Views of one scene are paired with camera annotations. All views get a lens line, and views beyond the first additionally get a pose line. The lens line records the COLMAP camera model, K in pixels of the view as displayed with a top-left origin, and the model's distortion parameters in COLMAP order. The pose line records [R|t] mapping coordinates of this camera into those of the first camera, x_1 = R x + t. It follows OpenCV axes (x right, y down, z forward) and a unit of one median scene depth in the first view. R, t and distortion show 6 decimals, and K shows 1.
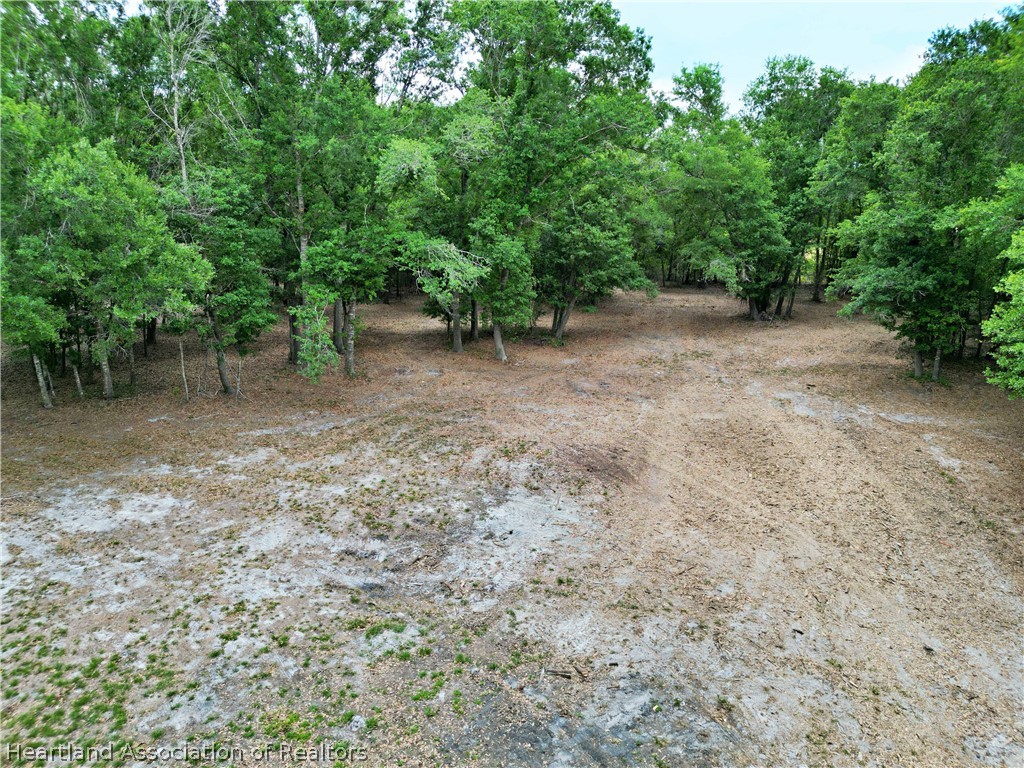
lens RADIAL K [[718.2, 0, 512.0], [0, 718.2, 386.6], [0, 0, 1]] dist [0.038585, -0.023863]
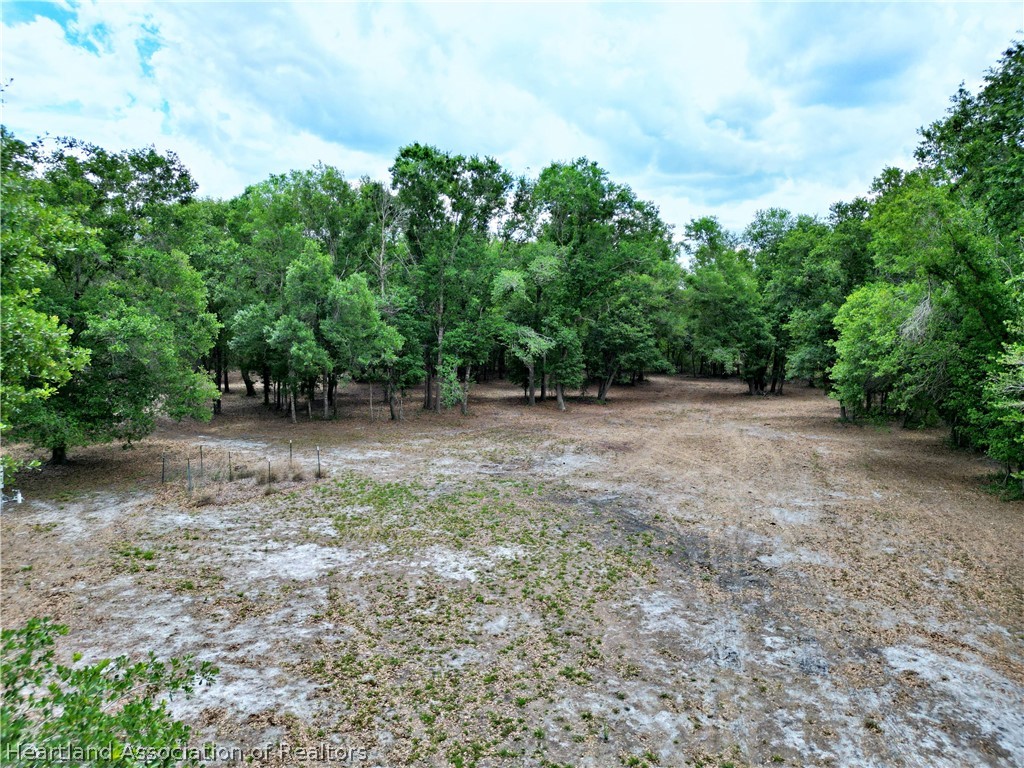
lens RADIAL K [[718.2, 0, 510.0], [0, 718.2, 384.5], [0, 0, 1]] dist [0.038585, -0.023863]
pose [[0.995657, 0.008115, -0.092738, 0.017289], [-0.022885, 0.986959, -0.159339, 0.166468], [0.090235, 0.160769, 0.982859, -0.533790]]
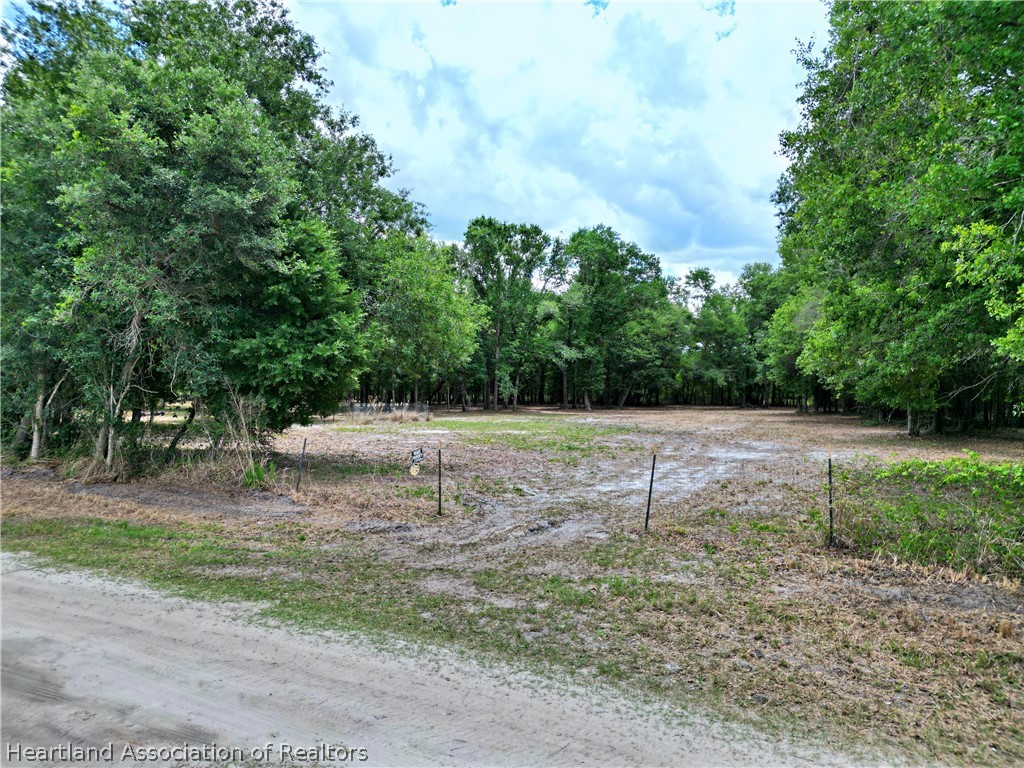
lens RADIAL K [[718.2, 0, 511.5], [0, 718.2, 384.4], [0, 0, 1]] dist [0.038585, -0.023863]
pose [[0.988635, -0.004817, -0.150256, 0.081158], [-0.034218, 0.966040, -0.256116, 0.450687], [0.146387, 0.258347, 0.954897, -1.032610]]
